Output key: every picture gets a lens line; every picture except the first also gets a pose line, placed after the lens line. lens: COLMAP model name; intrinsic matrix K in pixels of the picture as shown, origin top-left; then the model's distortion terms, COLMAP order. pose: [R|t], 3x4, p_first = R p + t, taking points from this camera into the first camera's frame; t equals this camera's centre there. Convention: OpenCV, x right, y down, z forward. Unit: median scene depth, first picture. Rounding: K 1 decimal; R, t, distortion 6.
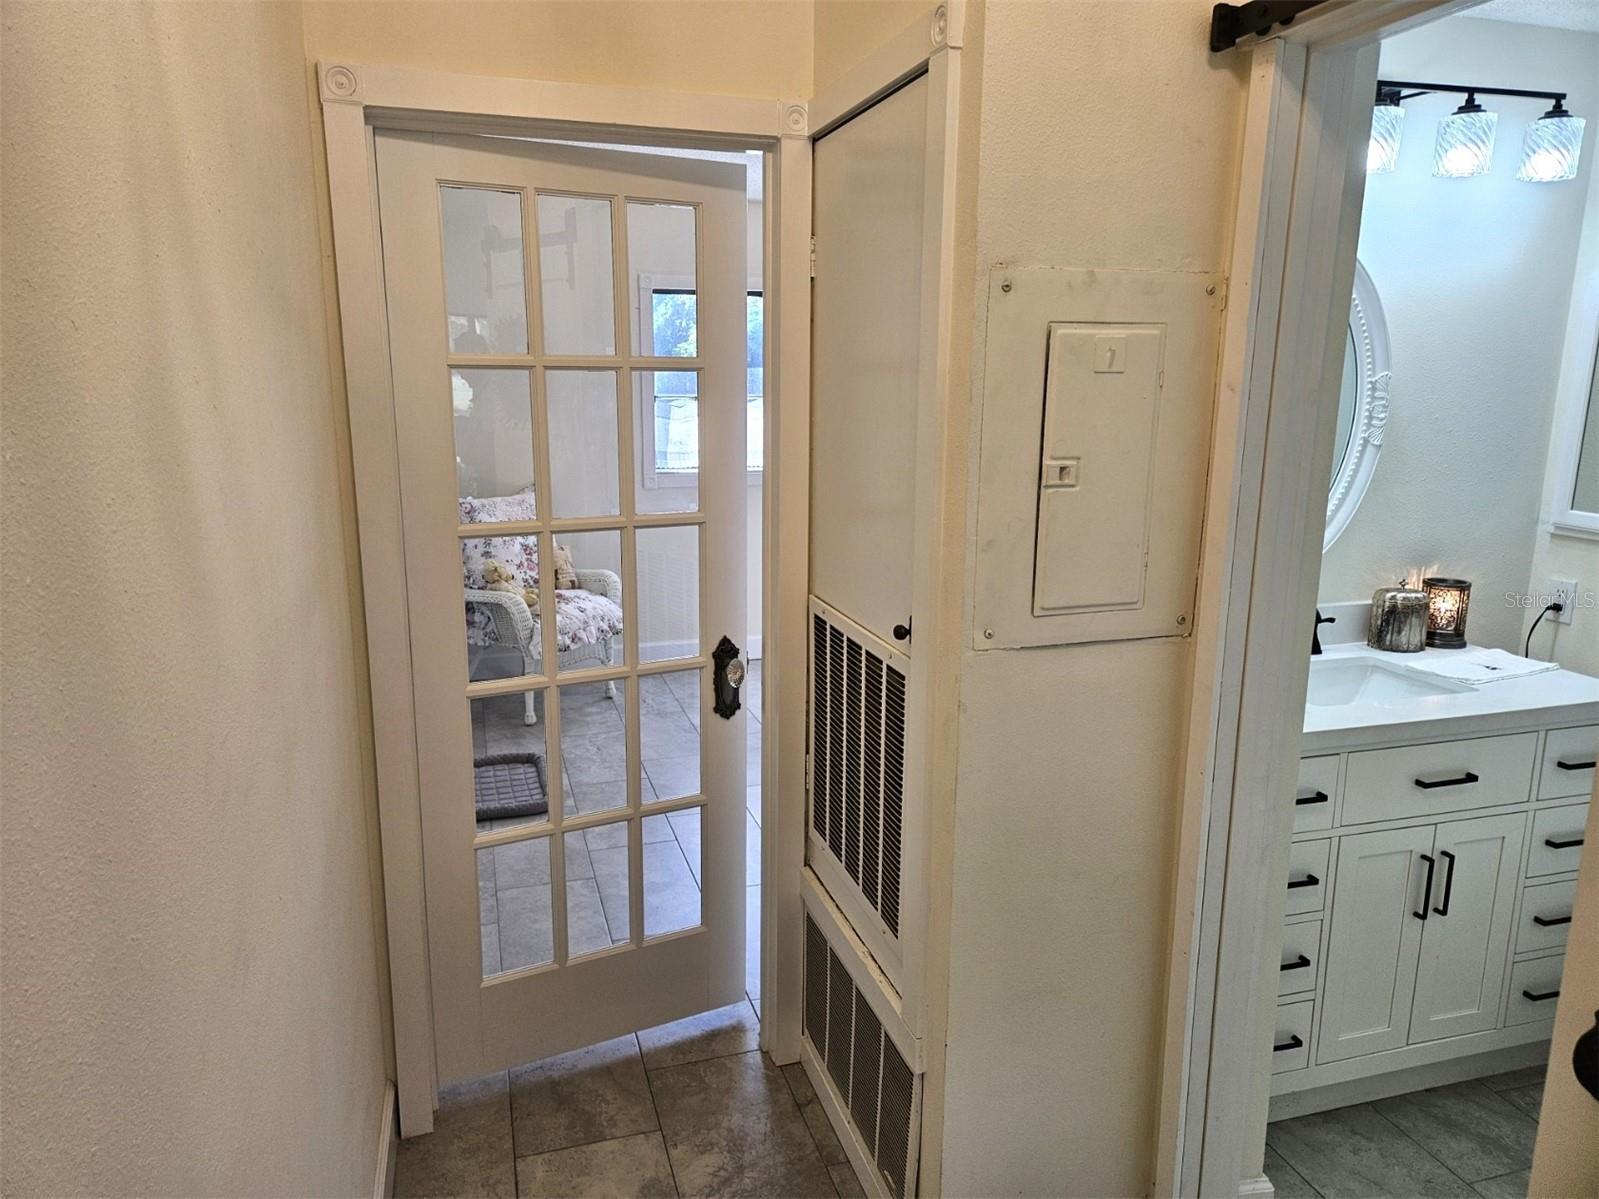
lens RADIAL K [[1065.8, 0, 798.0], [0, 1065.8, 592.3], [0, 0, 1]] dist [0.060033, -0.037897]
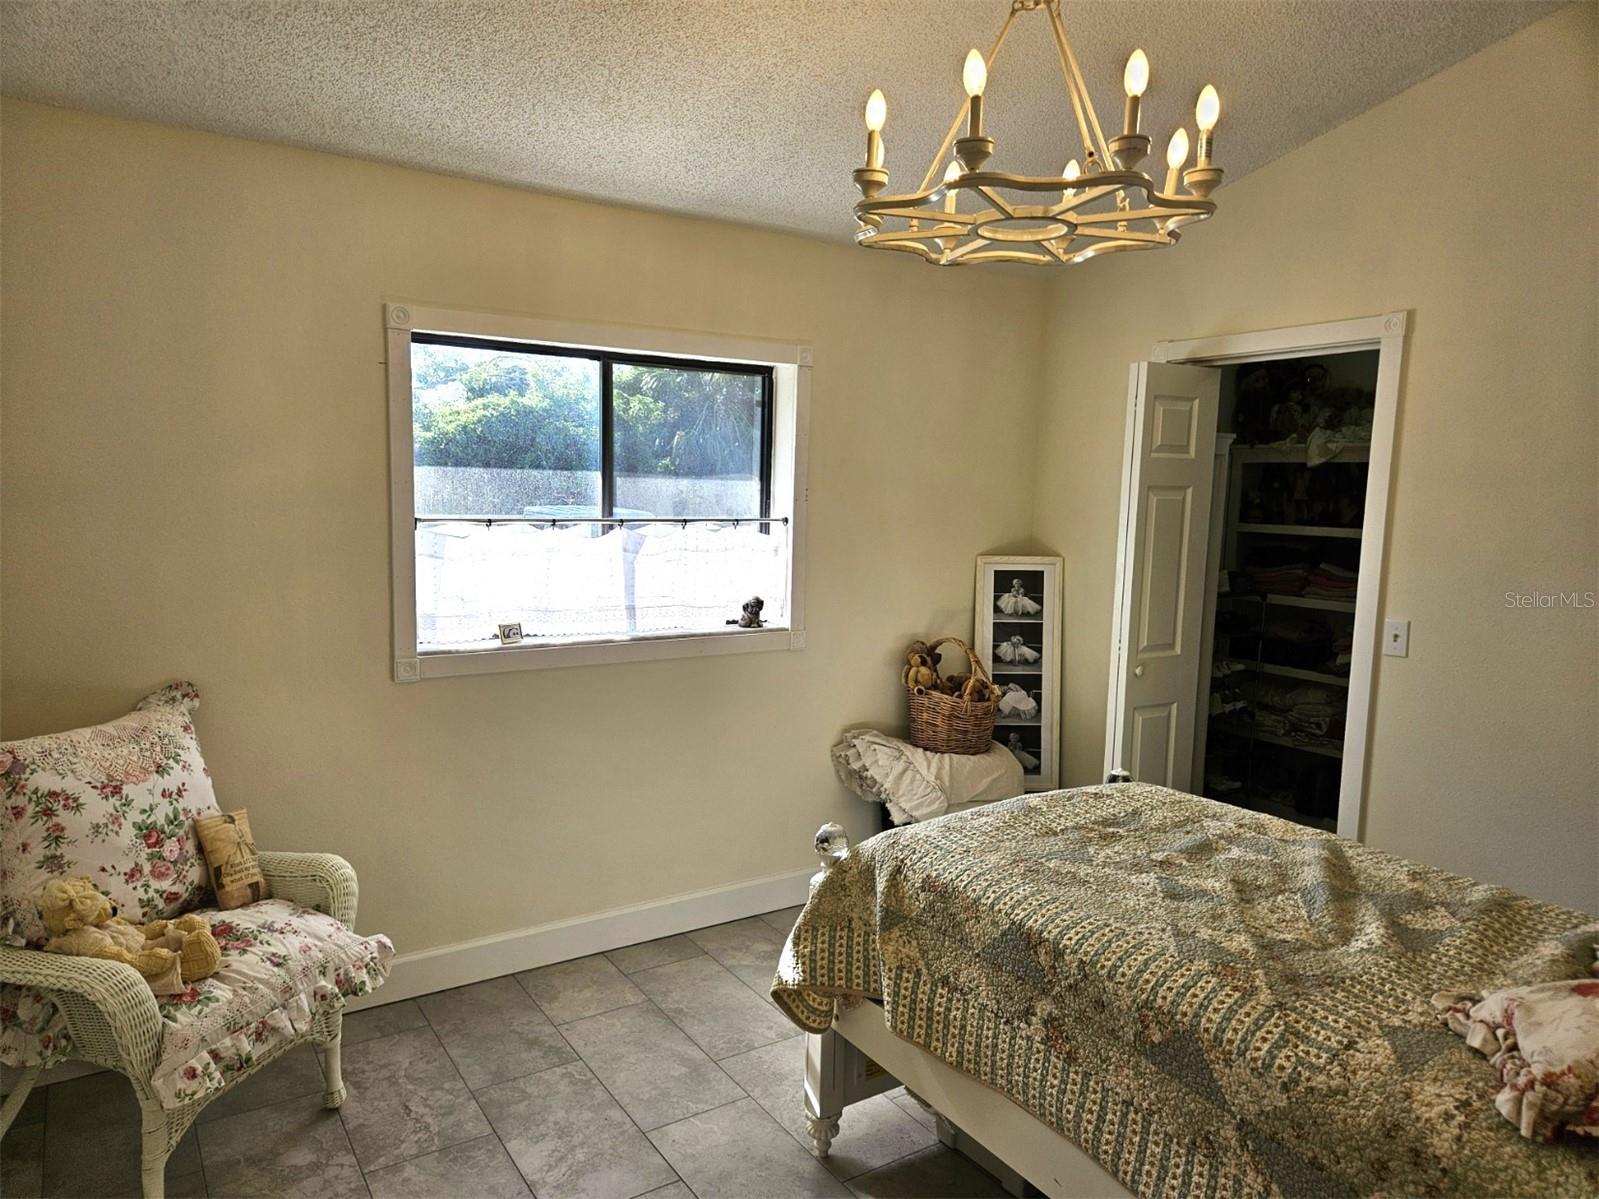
lens RADIAL K [[1065.8, 0, 800.3], [0, 1065.8, 596.8], [0, 0, 1]] dist [0.060033, -0.037897]
pose [[0.959076, -0.019014, 0.282508, -0.108249], [0.043194, 0.995890, -0.079611, -0.096227], [-0.279833, 0.088556, 0.955956, 0.439105]]
